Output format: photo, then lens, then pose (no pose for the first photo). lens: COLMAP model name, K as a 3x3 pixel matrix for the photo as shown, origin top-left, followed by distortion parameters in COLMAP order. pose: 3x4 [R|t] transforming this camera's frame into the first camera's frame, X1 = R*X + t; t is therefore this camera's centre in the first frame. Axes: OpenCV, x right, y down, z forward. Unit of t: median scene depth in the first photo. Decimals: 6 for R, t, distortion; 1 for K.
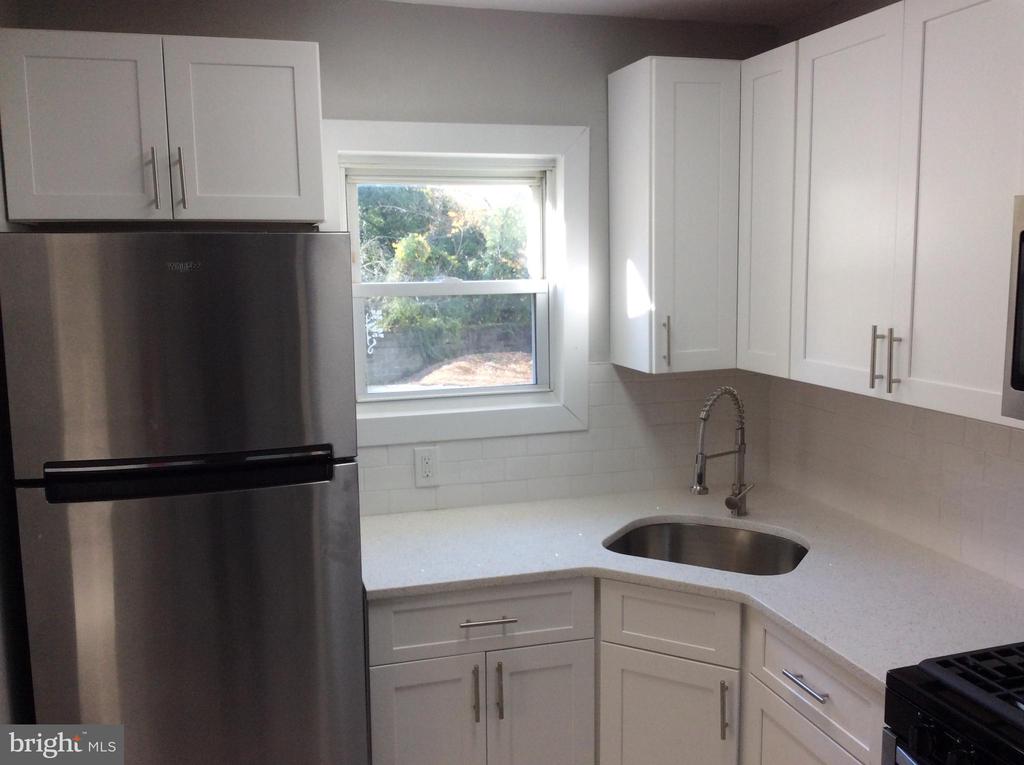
lens RADIAL K [[933.4, 0, 515.9], [0, 933.4, 382.0], [0, 0, 1]] dist [0.138020, -0.270059]
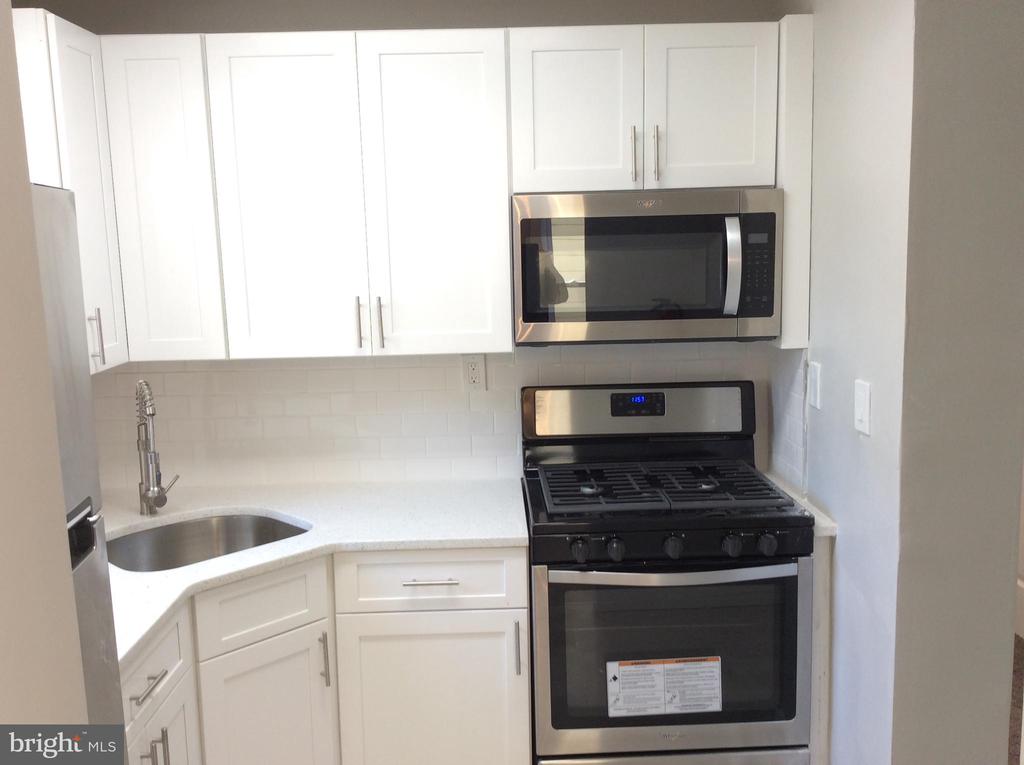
lens RADIAL K [[933.4, 0, 515.9], [0, 933.4, 382.0], [0, 0, 1]] dist [0.138020, -0.270059]
pose [[0.269190, -0.132559, 0.953921, -0.701042], [0.148024, 0.984408, 0.095024, -0.033585], [-0.951644, 0.115623, 0.284615, 0.448230]]
